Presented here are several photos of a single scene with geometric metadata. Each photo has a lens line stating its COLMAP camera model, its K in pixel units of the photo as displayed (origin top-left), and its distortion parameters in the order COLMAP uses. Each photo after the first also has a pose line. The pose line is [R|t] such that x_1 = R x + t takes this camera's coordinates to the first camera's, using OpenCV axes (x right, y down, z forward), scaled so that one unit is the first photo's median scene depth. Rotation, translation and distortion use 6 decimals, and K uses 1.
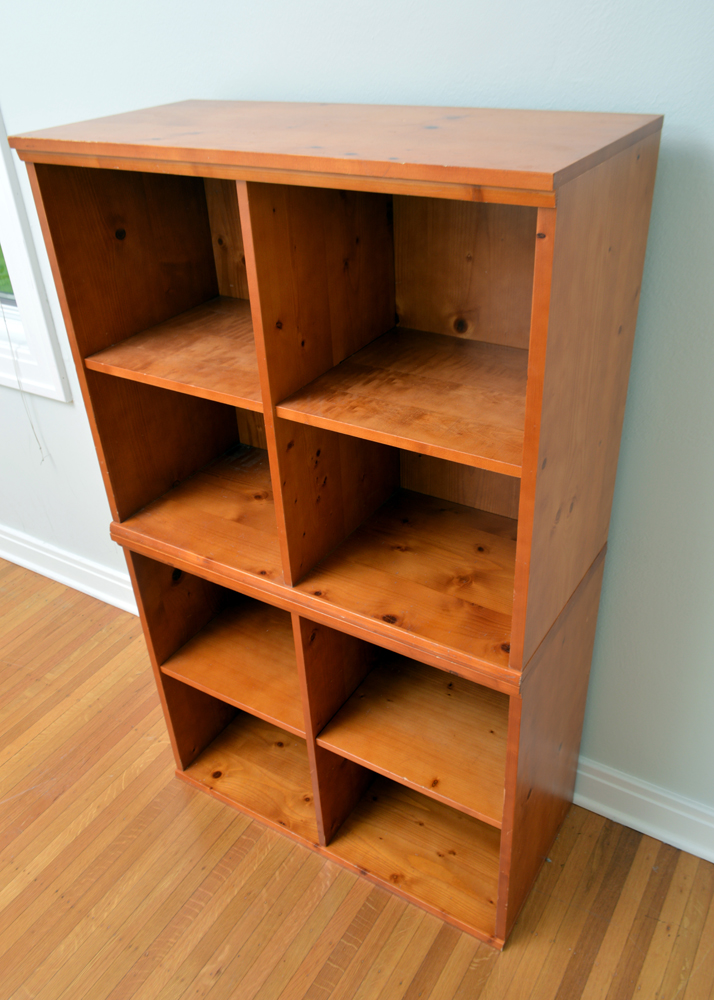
lens RADIAL K [[837.7, 0, 359.2], [0, 837.7, 501.0], [0, 0, 1]] dist [-0.006246, -0.015836]
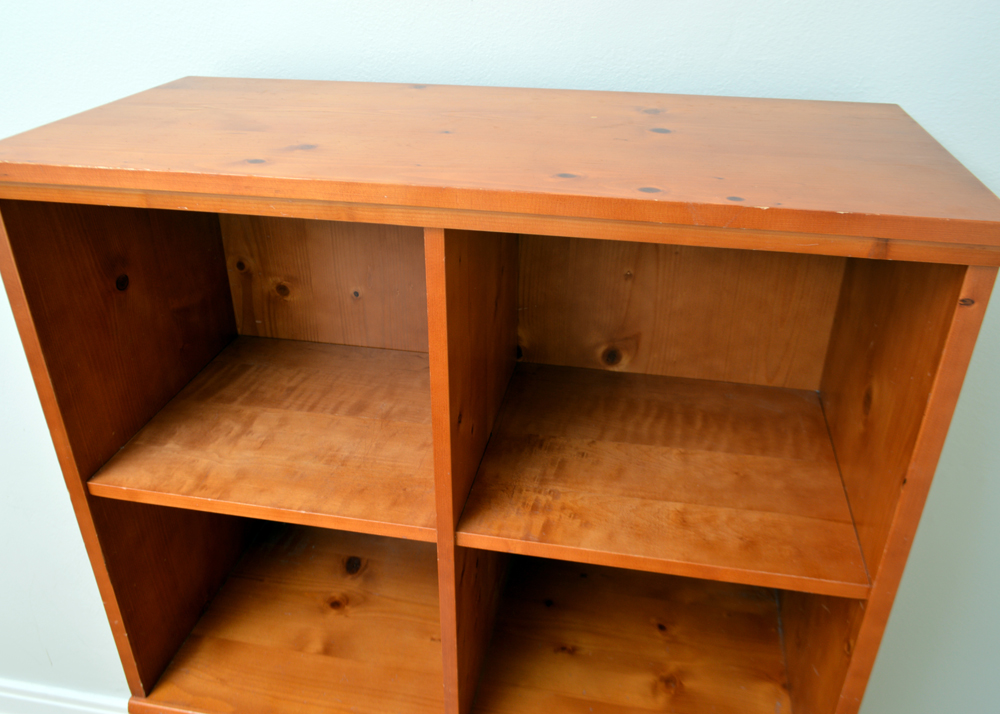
lens RADIAL K [[837.7, 0, 503.8], [0, 837.7, 365.7], [0, 0, 1]] dist [-0.006246, -0.015836]
pose [[0.931130, -0.131283, 0.340237, -0.201816], [0.154238, 0.987175, -0.041196, -0.154289], [-0.330465, 0.090837, 0.939437, 0.249737]]
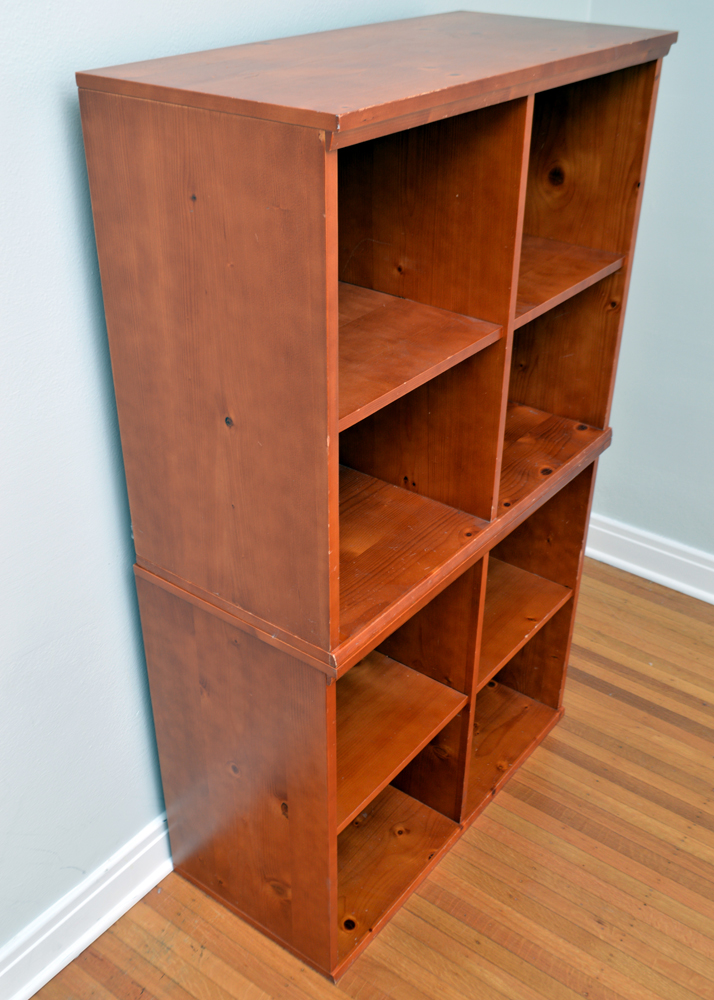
lens RADIAL K [[1041.8, 0, 362.3], [0, 1041.8, 501.3], [0, 0, 1]] dist [-0.032640, 0.000000]
pose [[0.085158, -0.474551, 0.876099, -0.940082], [0.516597, 0.772904, 0.368440, -0.358871], [-0.851984, 0.421214, 0.310970, 0.623800]]
